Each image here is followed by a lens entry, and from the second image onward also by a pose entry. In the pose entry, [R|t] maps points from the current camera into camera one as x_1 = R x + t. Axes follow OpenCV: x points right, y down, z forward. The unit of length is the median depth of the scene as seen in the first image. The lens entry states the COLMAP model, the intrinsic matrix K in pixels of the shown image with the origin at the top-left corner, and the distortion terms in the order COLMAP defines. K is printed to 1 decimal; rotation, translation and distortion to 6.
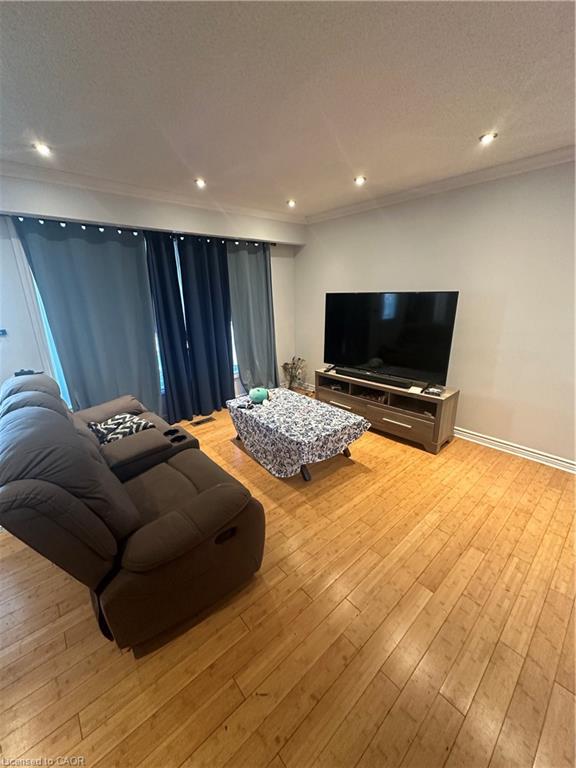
lens RADIAL K [[305.6, 0, 288.0], [0, 305.6, 384.0], [0, 0, 1]] dist [-0.001431, 0.000443]
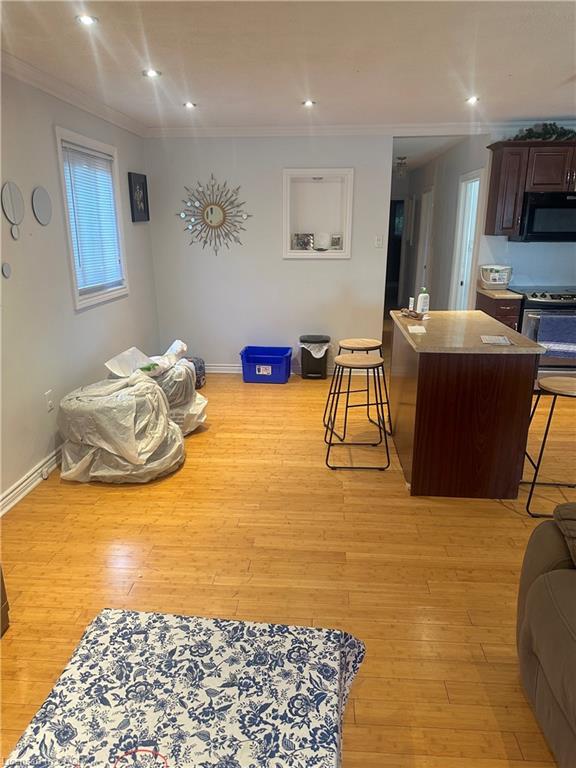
lens RADIAL K [[541.5, 0, 288.0], [0, 541.5, 384.0], [0, 0, 1]] dist [0.132589, -0.192474]
pose [[-0.708144, -0.179813, 0.682788, -0.306472], [0.217512, 0.864442, 0.453242, -0.381589], [-0.671730, 0.469475, -0.573038, 1.192108]]
